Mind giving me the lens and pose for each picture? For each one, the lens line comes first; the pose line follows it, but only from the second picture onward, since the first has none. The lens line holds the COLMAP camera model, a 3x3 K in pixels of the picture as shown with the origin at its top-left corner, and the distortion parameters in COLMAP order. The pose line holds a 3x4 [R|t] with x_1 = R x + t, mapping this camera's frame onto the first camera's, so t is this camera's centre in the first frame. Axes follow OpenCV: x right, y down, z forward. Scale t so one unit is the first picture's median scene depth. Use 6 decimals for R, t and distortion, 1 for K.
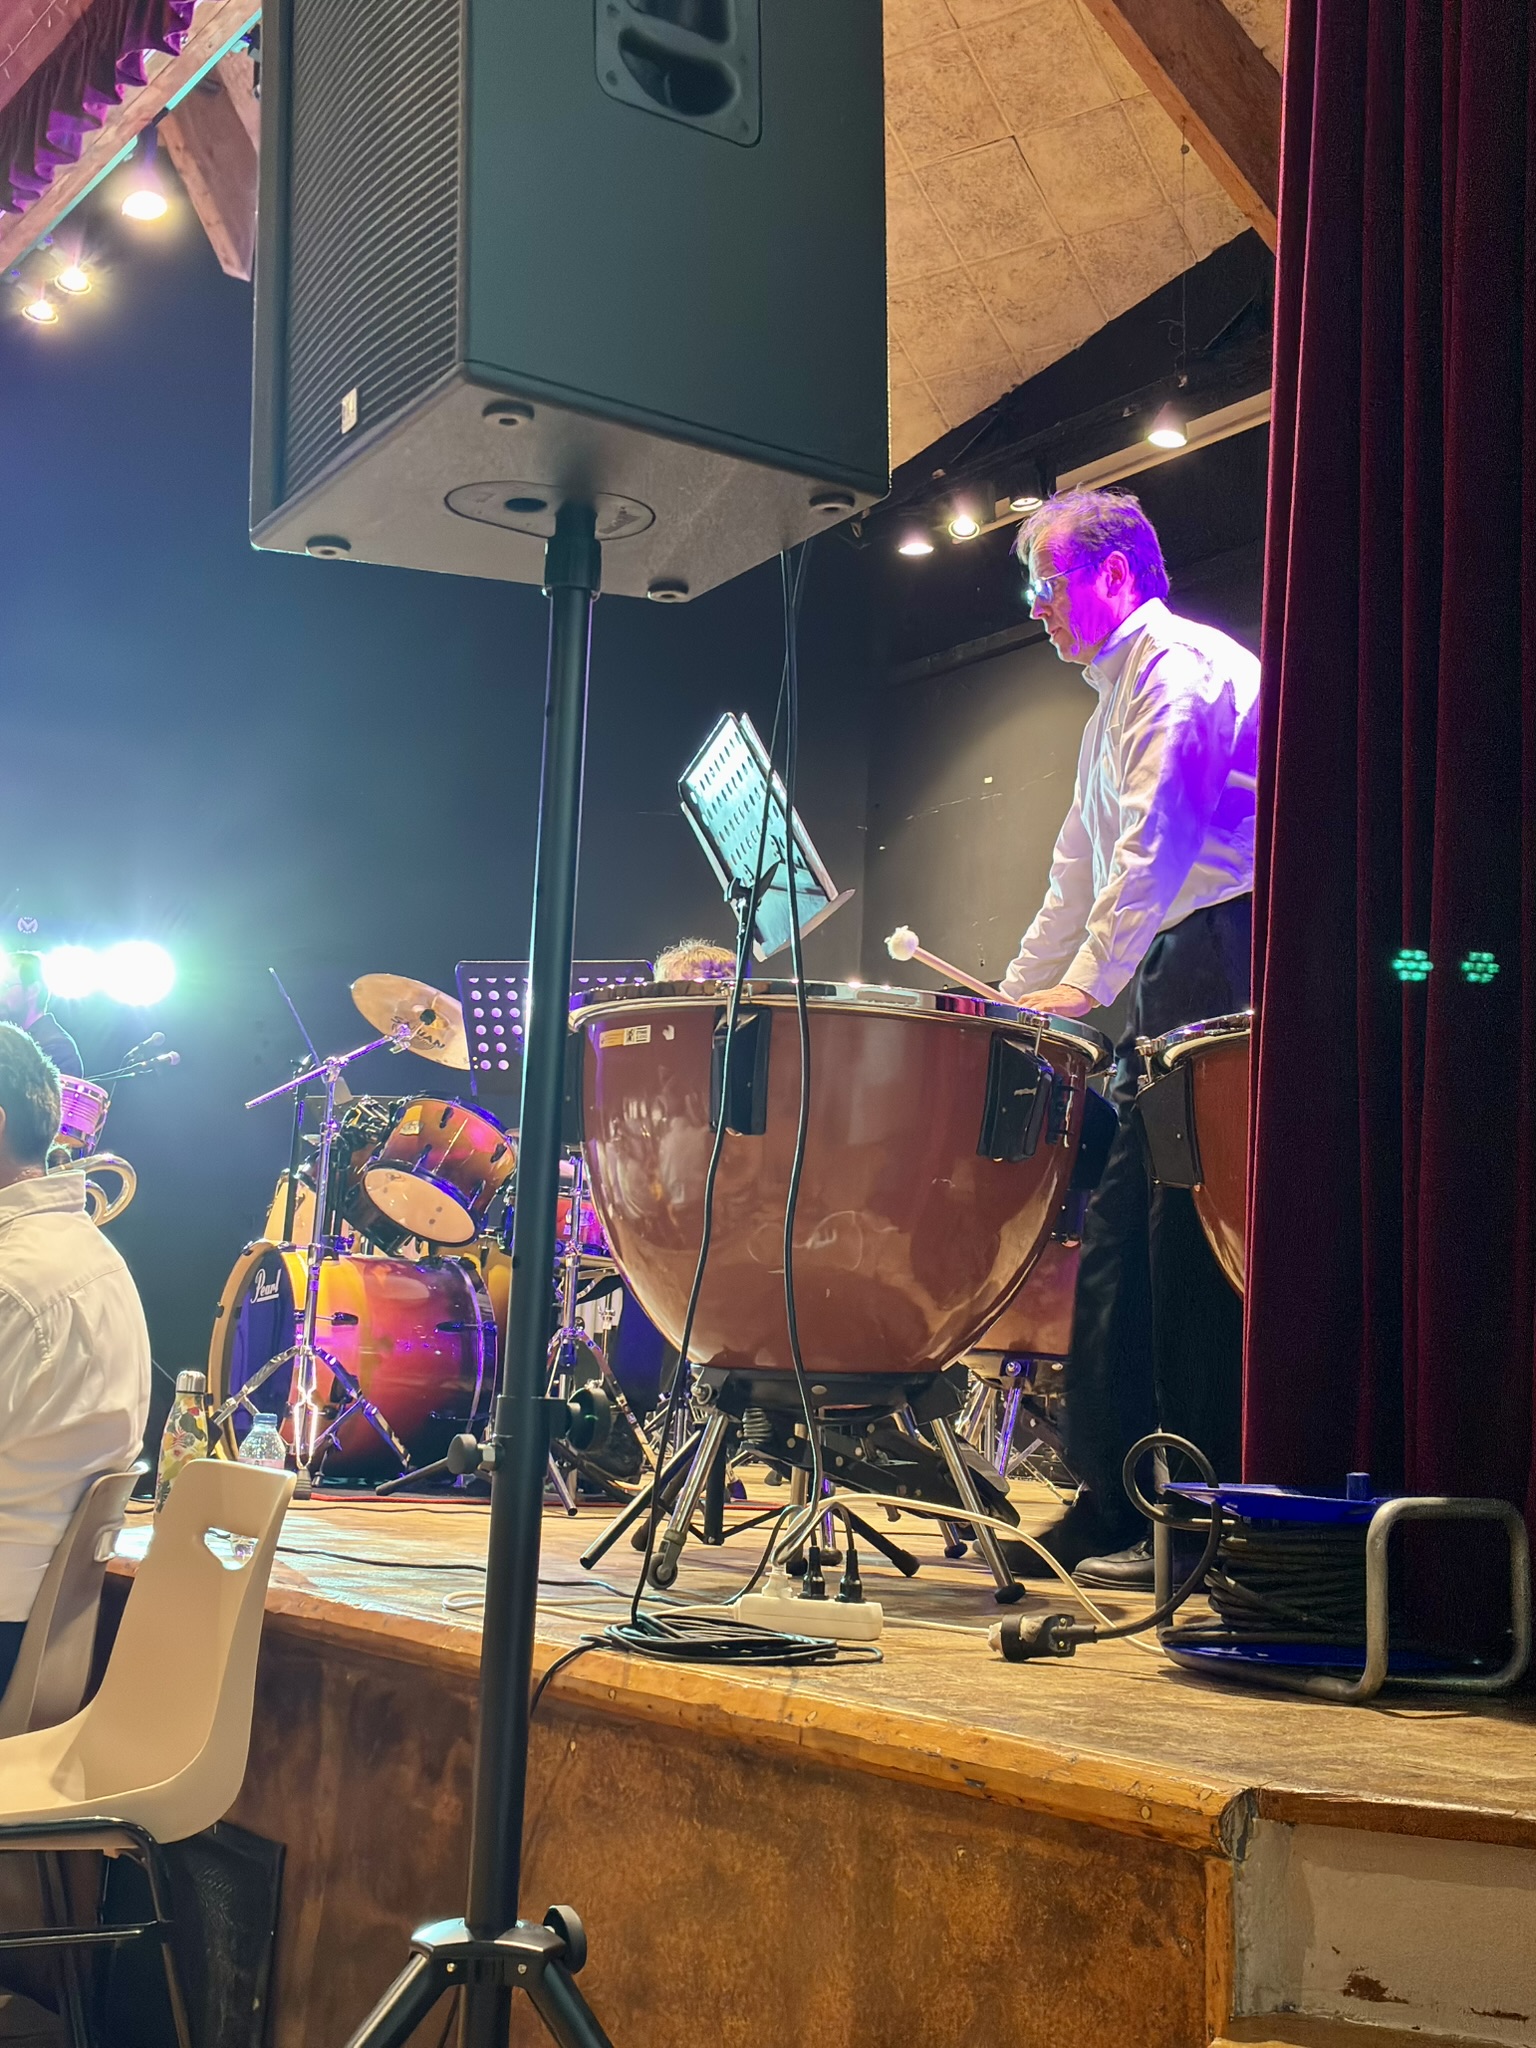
lens RADIAL K [[2427.9, 0, 756.4], [0, 2427.9, 1022.1], [0, 0, 1]] dist [0.034792, 0.000000]
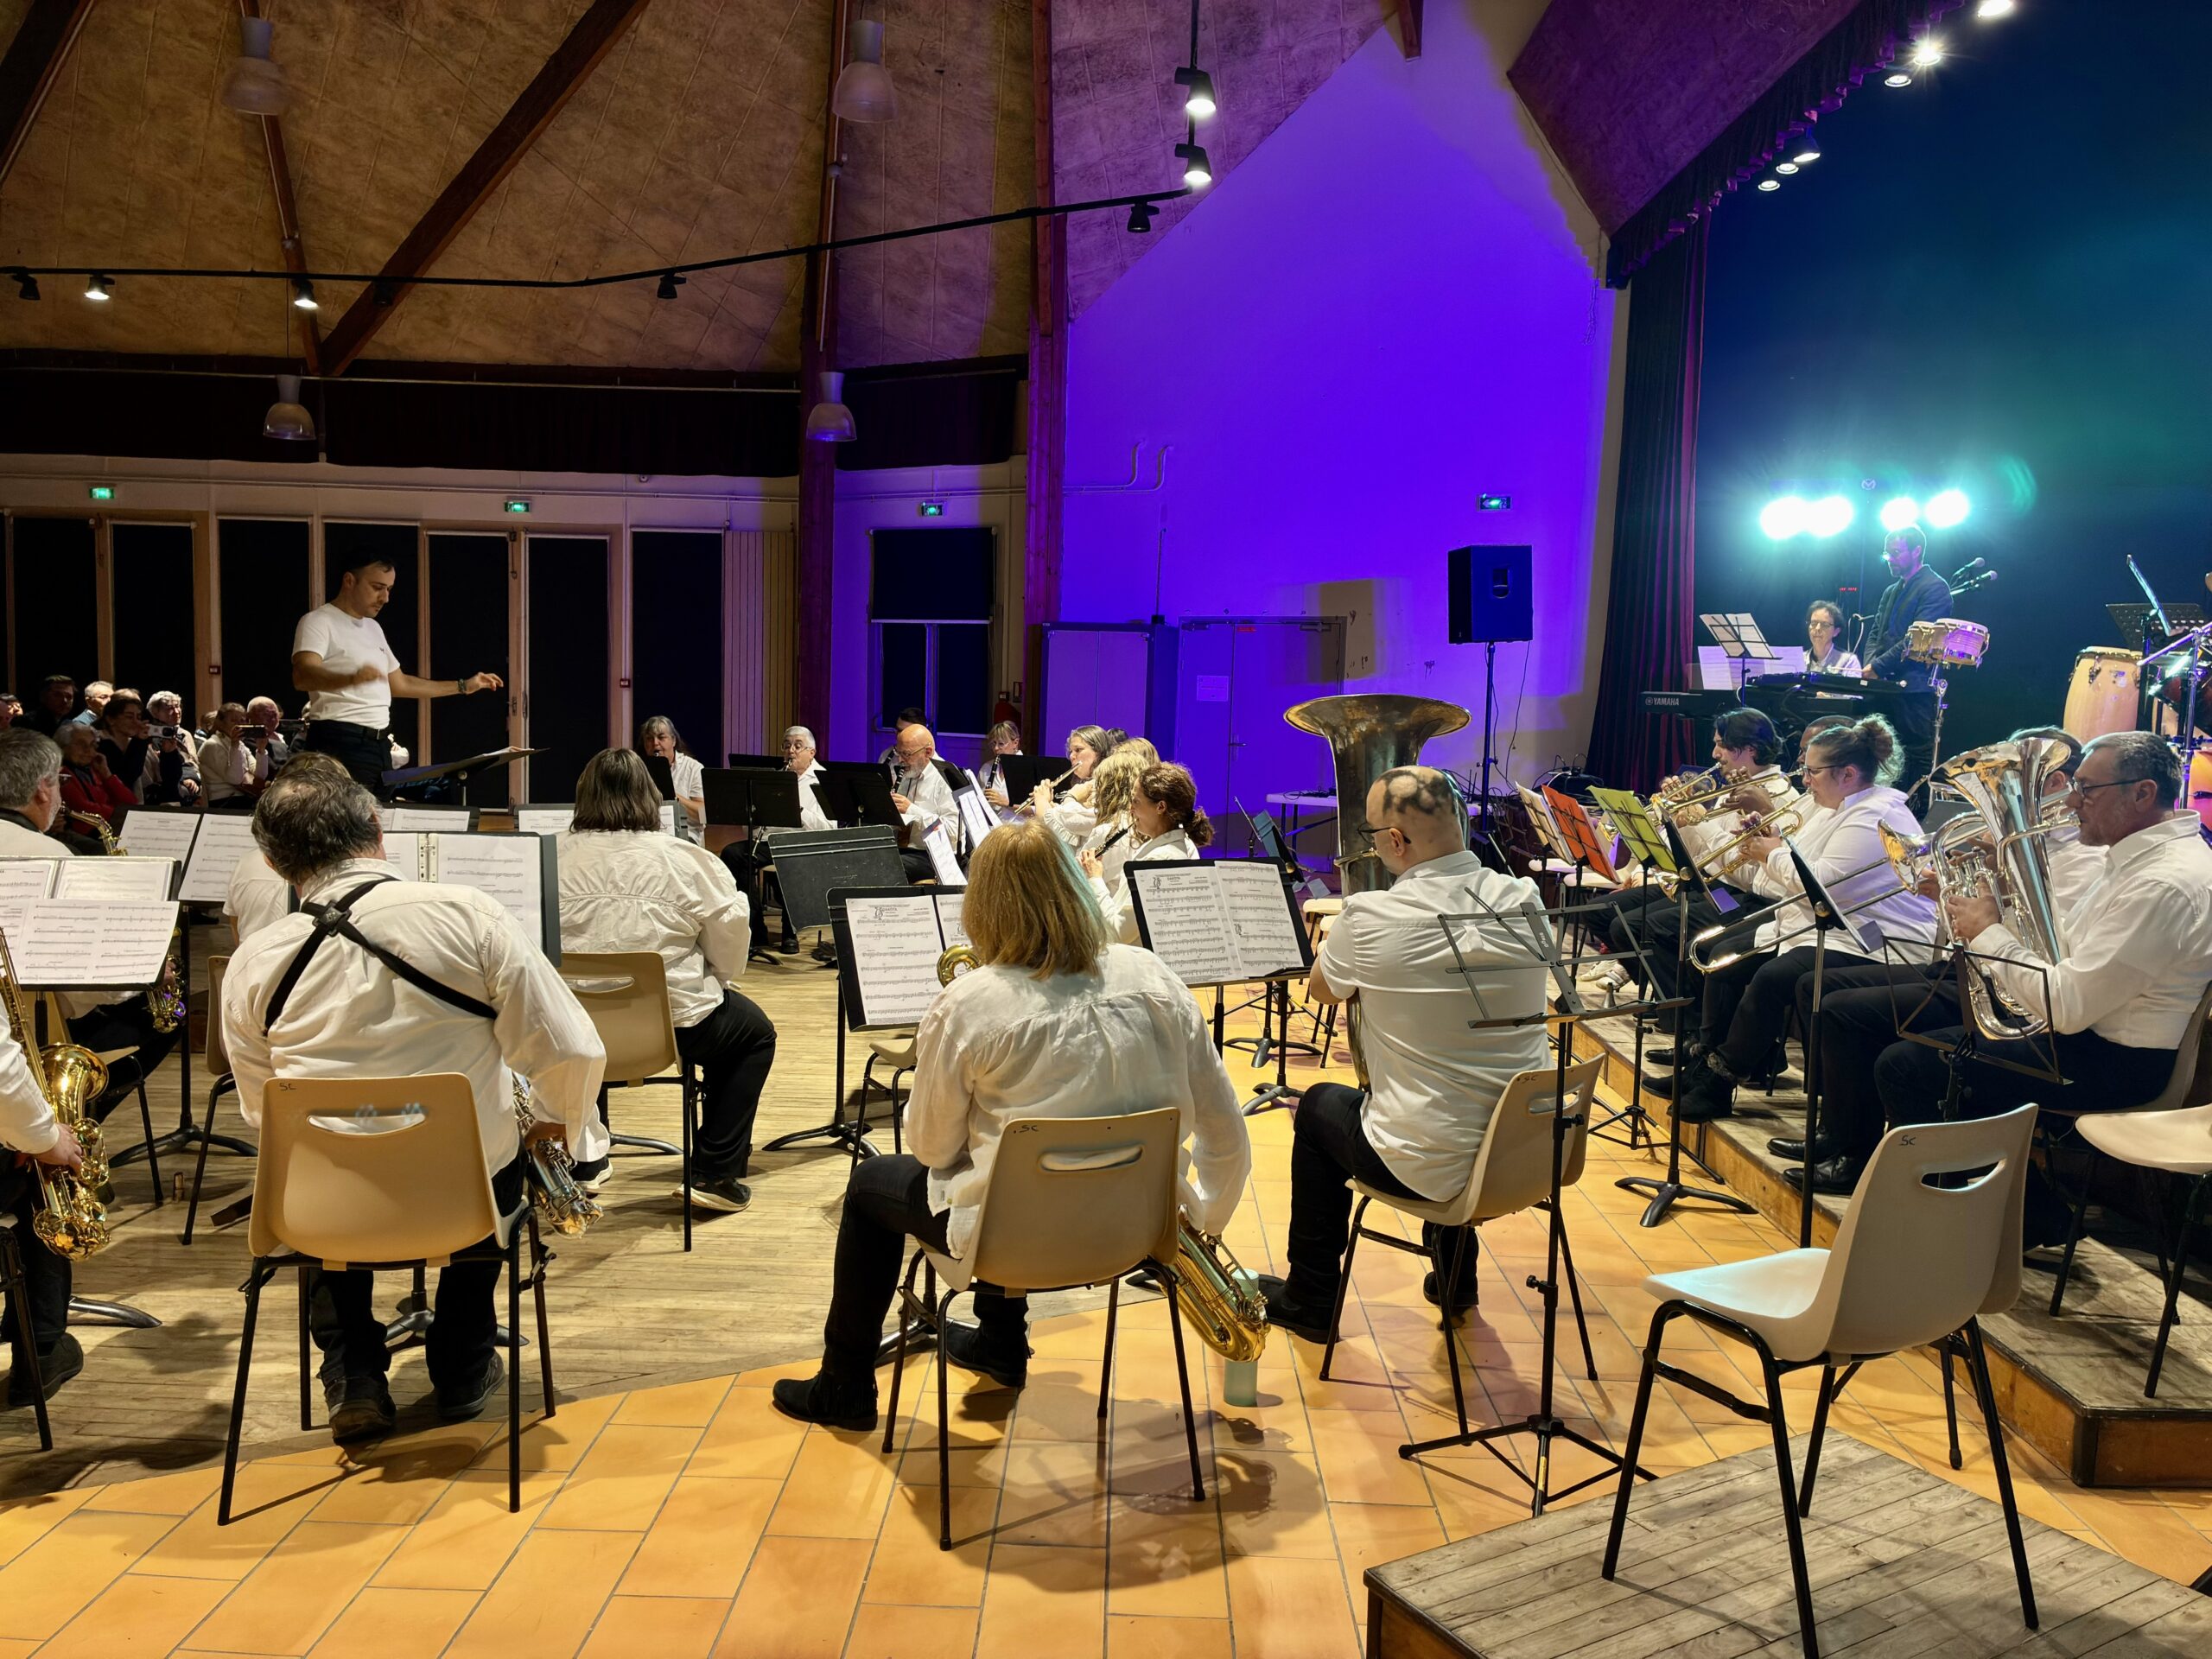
lens RADIAL K [[1674.8, 0, 1108.8], [0, 1674.8, 808.4], [0, 0, 1]] dist [0.049395, -0.021666]
pose [[0.801861, 0.026048, -0.596943, -0.080001], [0.094845, 0.980834, 0.170203, -0.113293], [0.589935, -0.193096, 0.784022, -0.234774]]
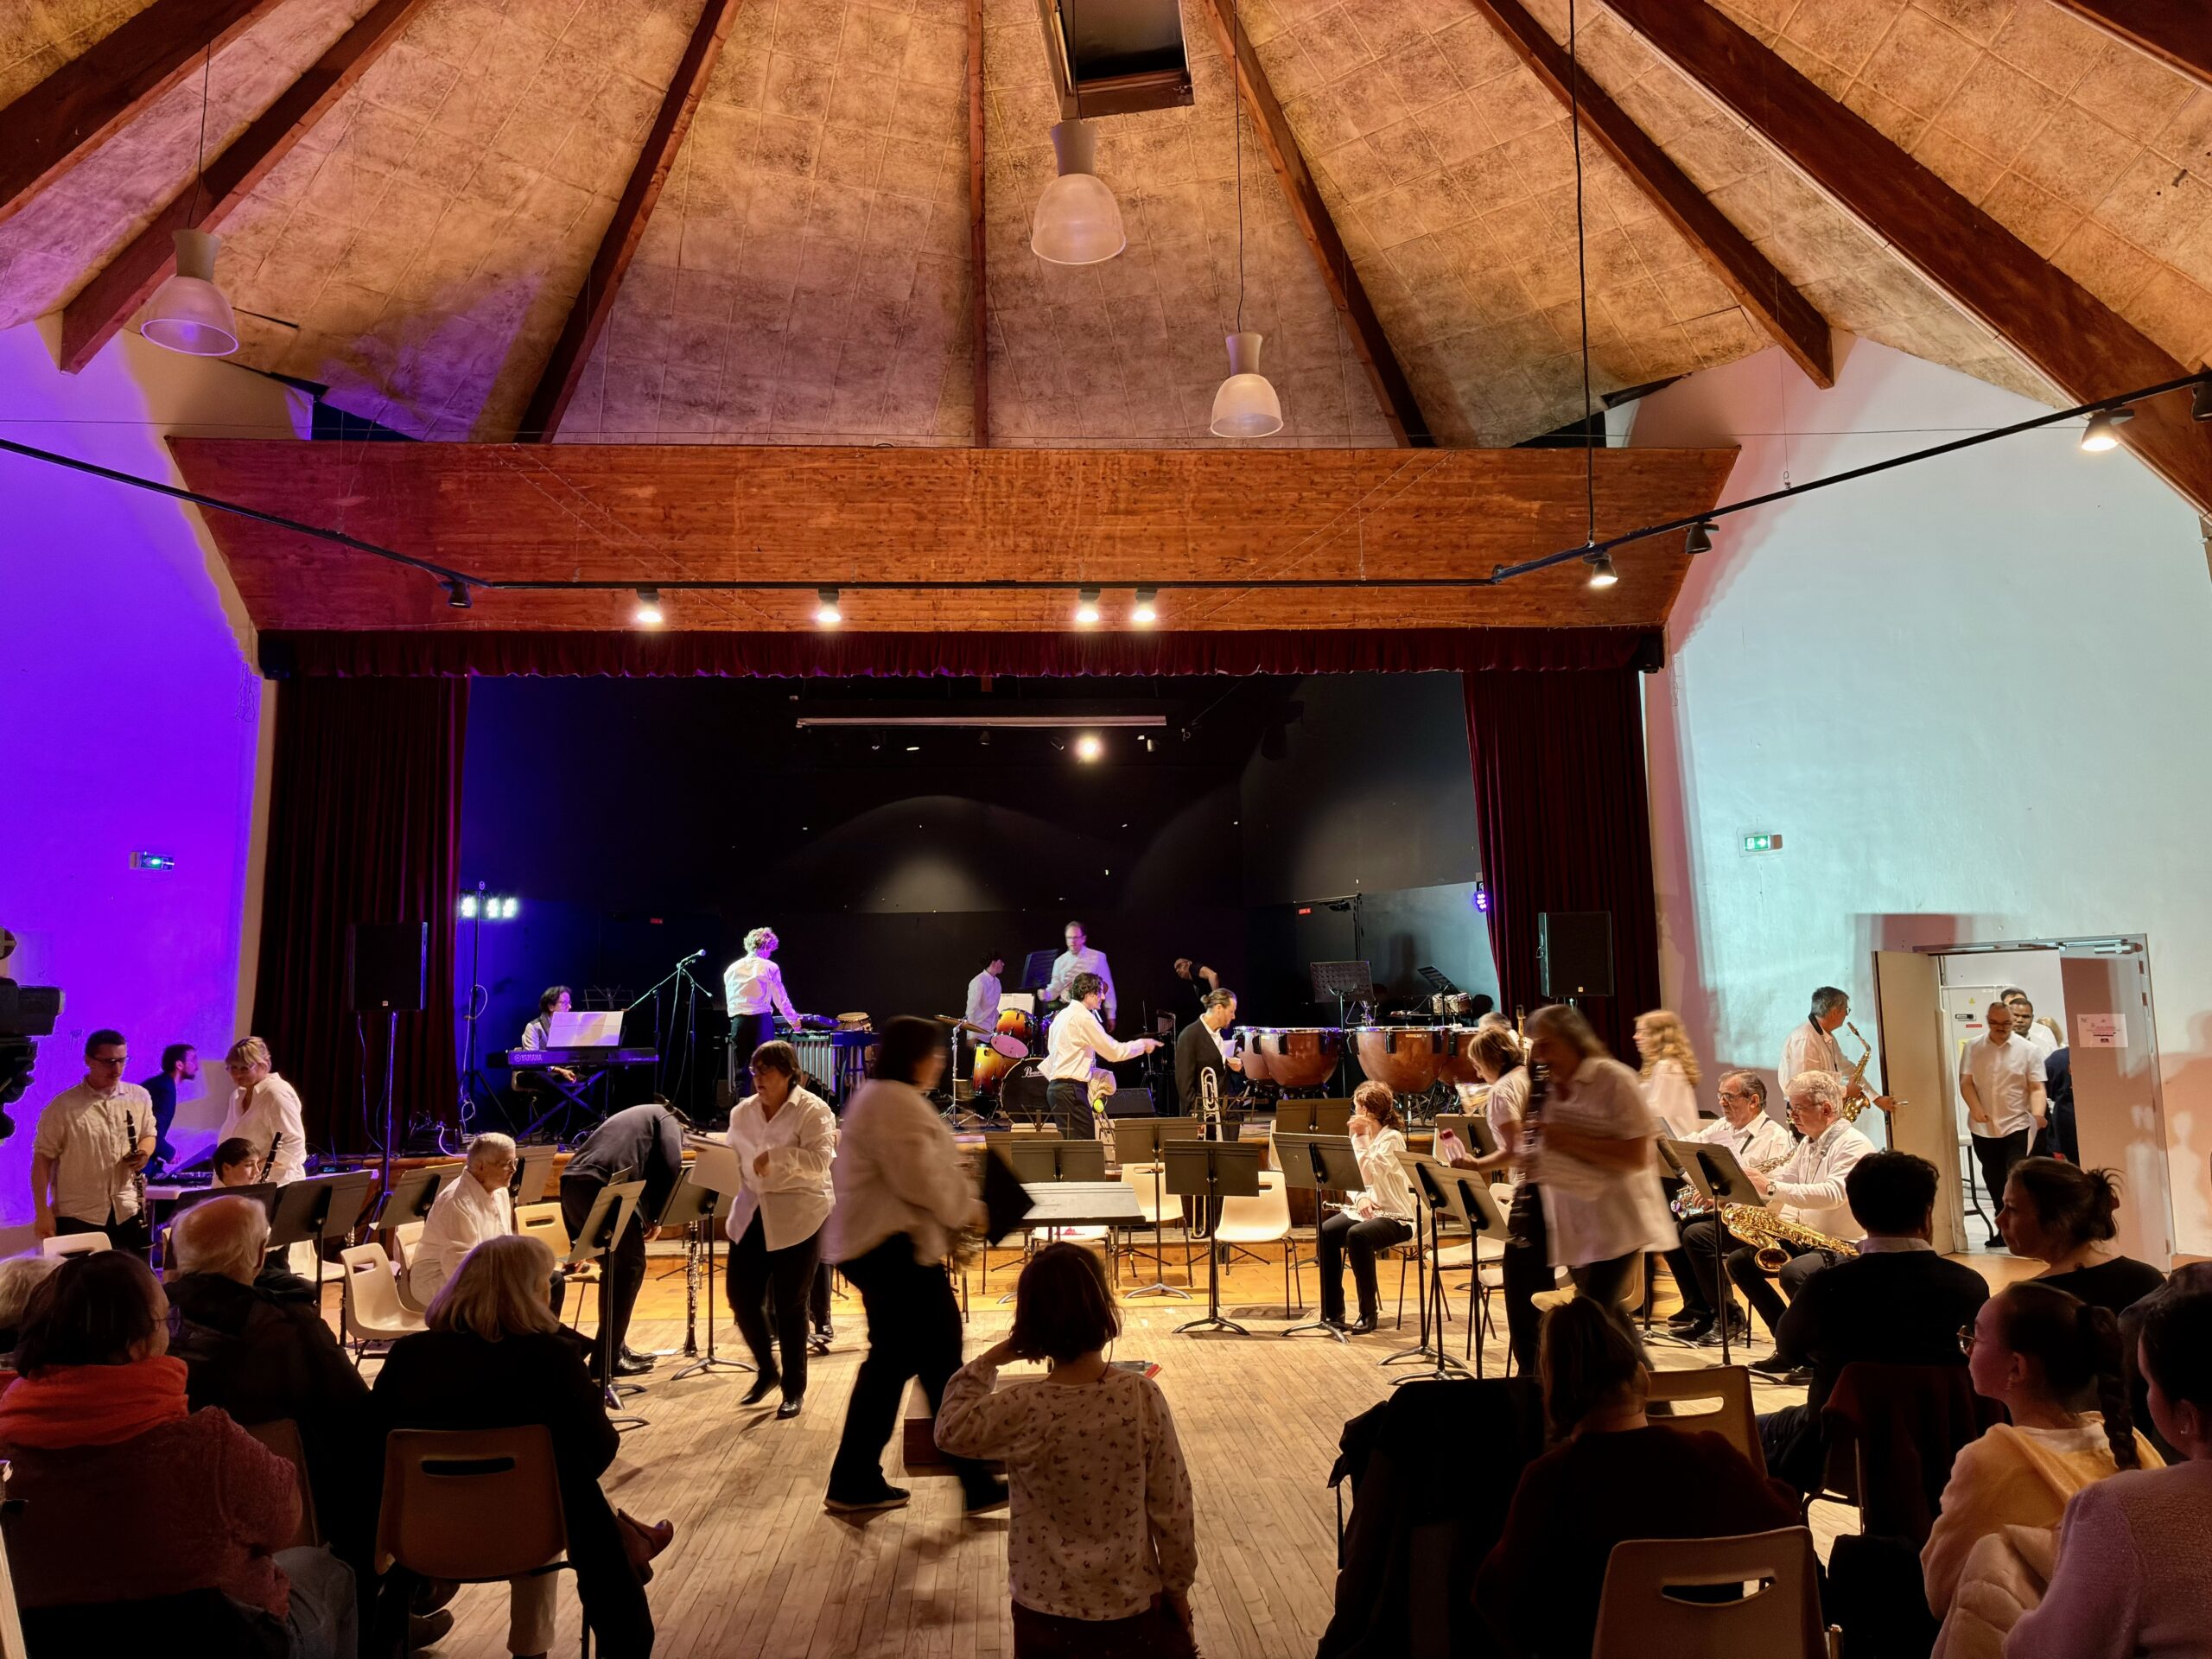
lens RADIAL K [[1674.8, 0, 1102.5], [0, 1674.8, 808.8], [0, 0, 1]] dist [0.049395, -0.021666]
pose [[0.531302, 0.062808, 0.844851, -2.064542], [-0.089635, 0.995818, -0.017662, -0.211194], [-0.842427, -0.066344, 0.534710, -0.248555]]
